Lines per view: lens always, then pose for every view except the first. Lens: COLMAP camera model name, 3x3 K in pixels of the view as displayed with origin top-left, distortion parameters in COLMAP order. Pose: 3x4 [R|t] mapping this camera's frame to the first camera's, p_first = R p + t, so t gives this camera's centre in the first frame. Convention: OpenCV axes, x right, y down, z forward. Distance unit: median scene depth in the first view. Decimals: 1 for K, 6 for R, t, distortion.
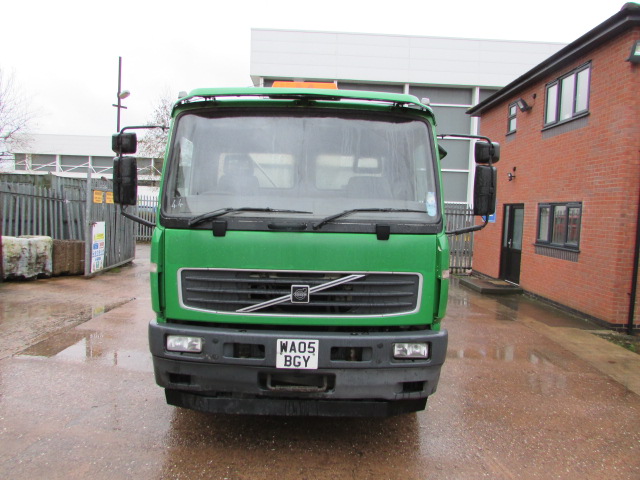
lens RADIAL K [[447.9, 0, 303.9], [0, 447.9, 240.2], [0, 0, 1]] dist [-0.039628, 0.019995]
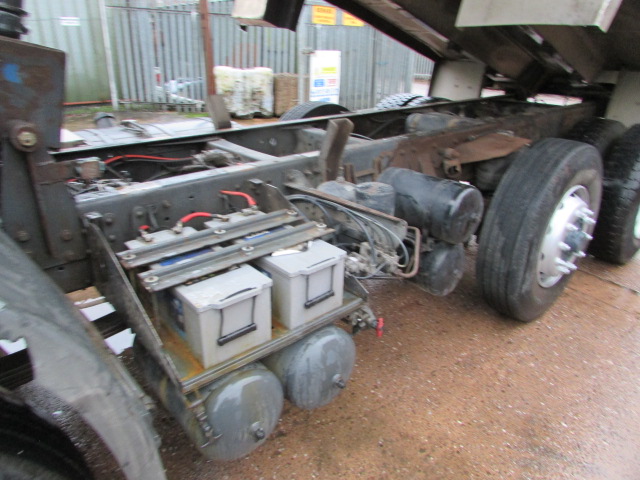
lens RADIAL K [[447.9, 0, 317.4], [0, 447.9, 236.1], [0, 0, 1]] dist [-0.039628, 0.019995]
pose [[0.654953, 0.274702, -0.703971, 0.608665], [-0.039344, 0.942718, 0.331261, 0.026666], [0.754645, -0.189264, 0.628244, 1.587465]]
